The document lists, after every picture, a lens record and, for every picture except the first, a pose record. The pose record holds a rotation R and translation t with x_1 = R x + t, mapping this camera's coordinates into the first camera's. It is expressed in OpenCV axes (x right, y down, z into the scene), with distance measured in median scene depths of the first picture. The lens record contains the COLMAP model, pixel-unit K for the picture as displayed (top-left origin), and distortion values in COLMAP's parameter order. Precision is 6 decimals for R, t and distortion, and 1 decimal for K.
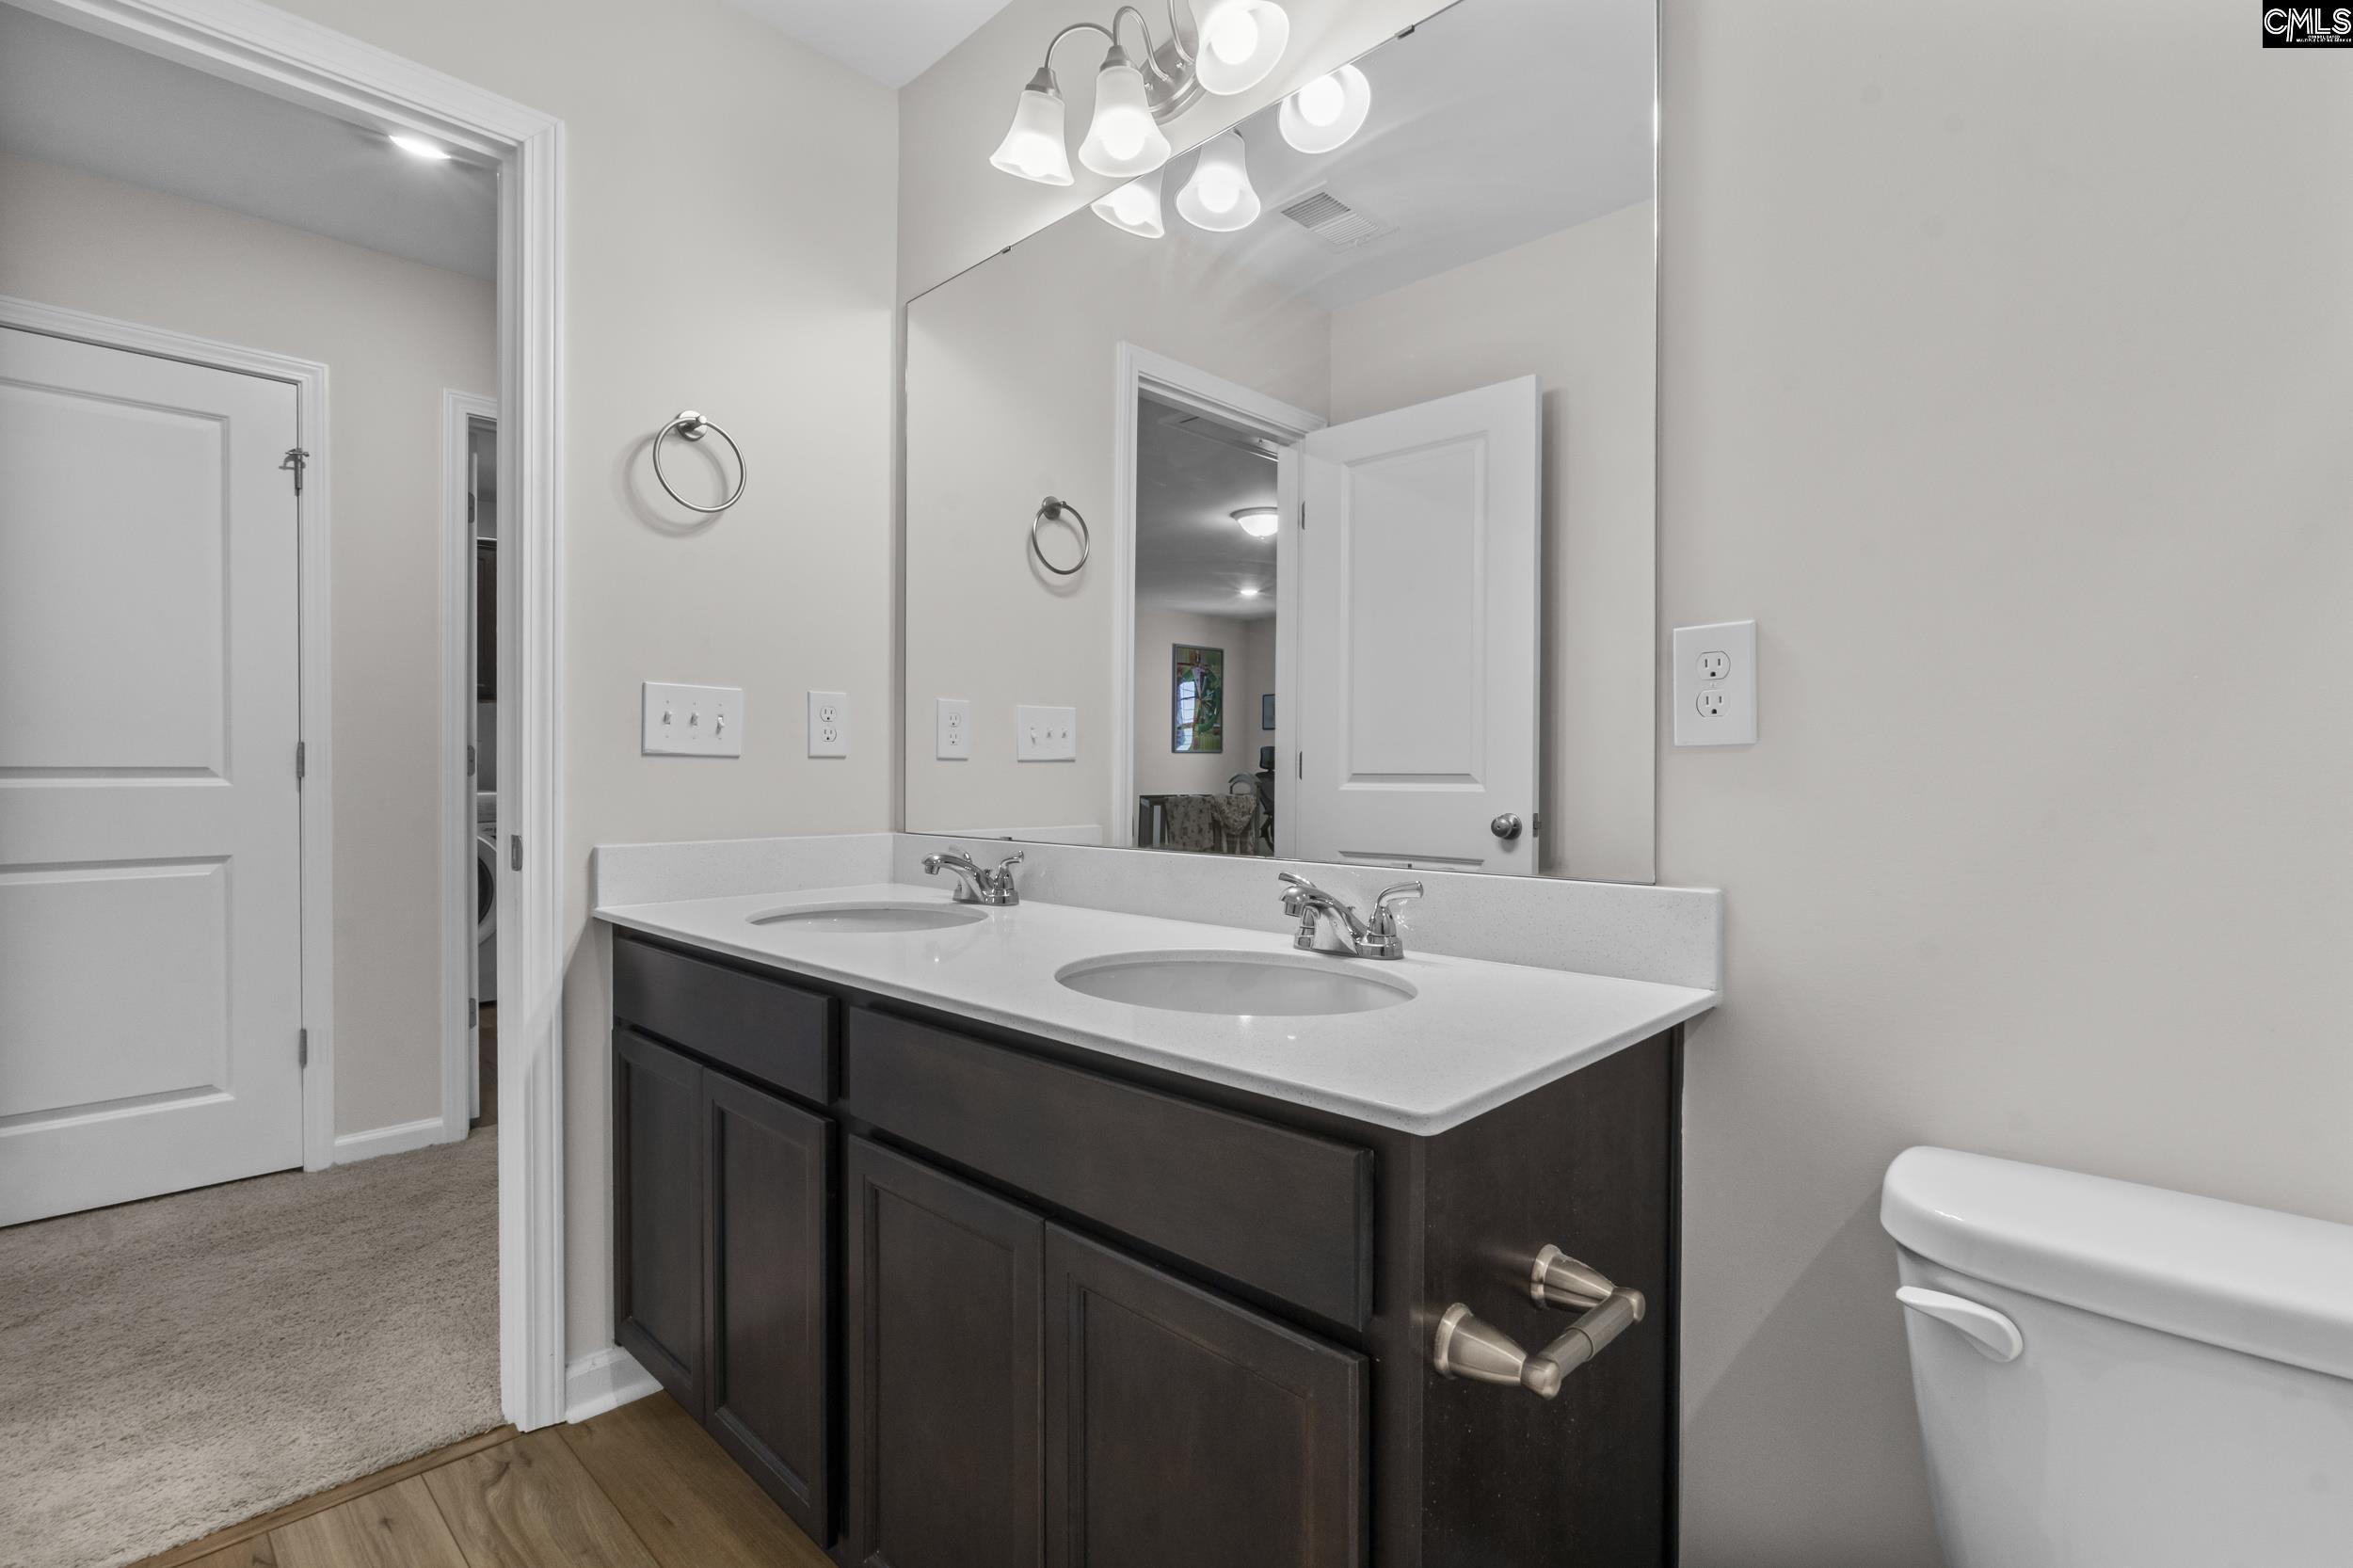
lens RADIAL K [[1082.4, 0, 1176.5], [0, 1082.4, 784.0], [0, 0, 1]] dist [0.029273, 0.000198]
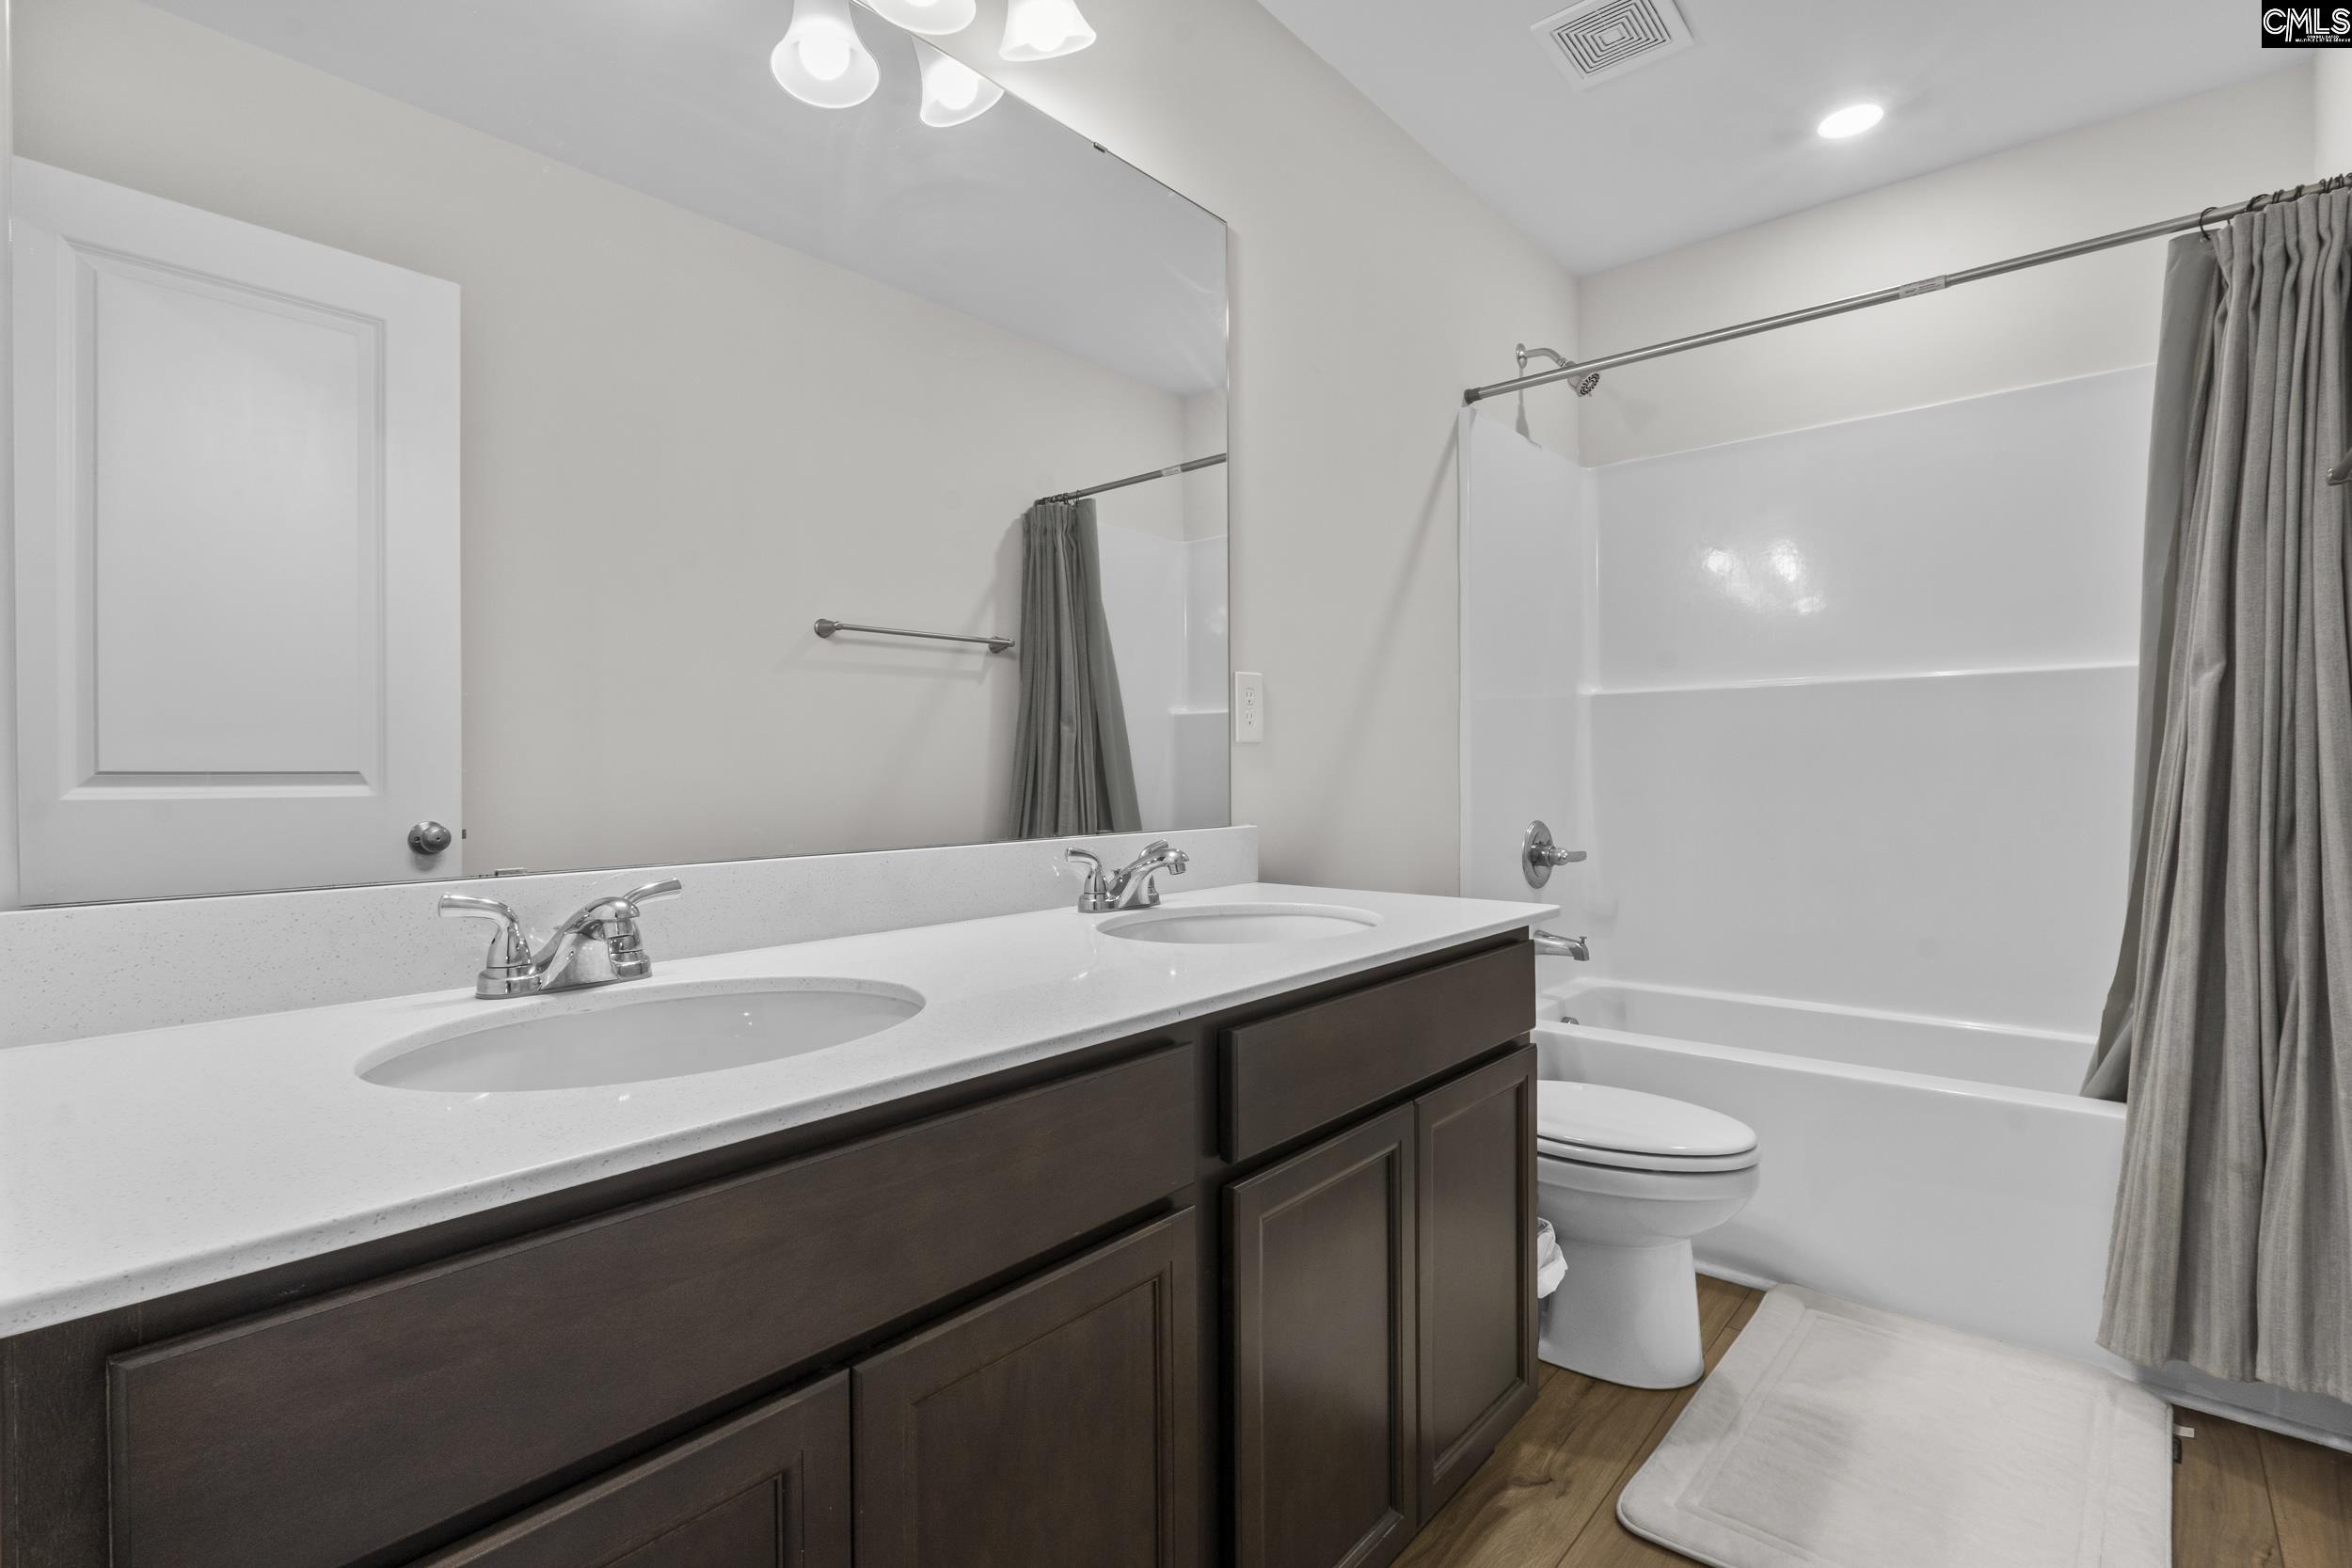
lens RADIAL K [[1081.9, 0, 1176.0], [0, 1081.9, 784.0], [0, 0, 1]] dist [0.029273, 0.000198]
pose [[0.000328, 0.000901, 1.000000, -0.491923], [0.023244, 0.999729, -0.000909, 0.012871], [-0.999730, 0.023245, 0.000307, 0.454836]]
